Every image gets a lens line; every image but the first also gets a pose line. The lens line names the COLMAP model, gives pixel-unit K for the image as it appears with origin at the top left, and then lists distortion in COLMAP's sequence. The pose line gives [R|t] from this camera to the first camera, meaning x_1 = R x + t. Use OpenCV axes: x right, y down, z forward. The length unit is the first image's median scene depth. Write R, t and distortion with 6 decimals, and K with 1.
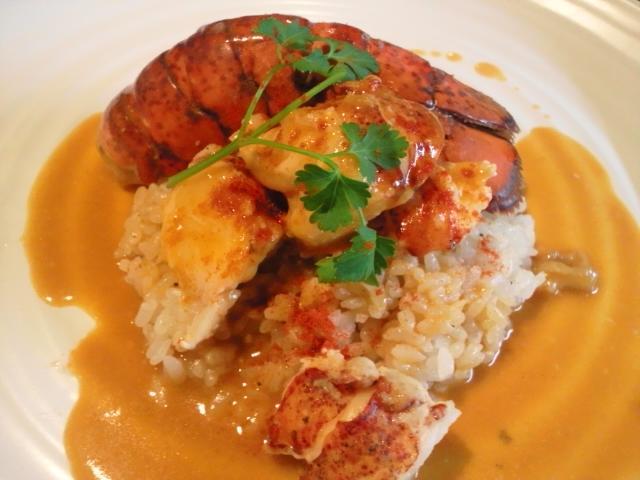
lens RADIAL K [[670.9, 0, 335.9], [0, 670.9, 240.7], [0, 0, 1]] dist [-0.006496, -0.010035]
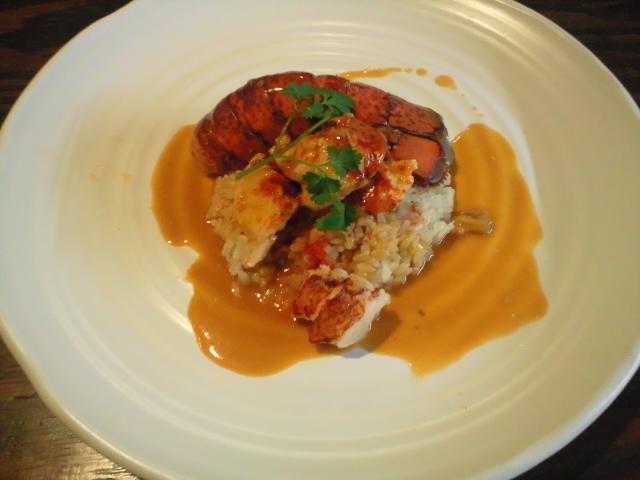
lens RADIAL K [[671.3, 0, 320.0], [0, 671.3, 240.0], [0, 0, 1]] dist [0.095133, -0.012516]
pose [[0.995811, -0.016279, -0.089974, 0.140564], [0.023187, 0.996817, 0.076275, -0.052252], [0.088446, -0.078042, 0.993019, -0.824630]]
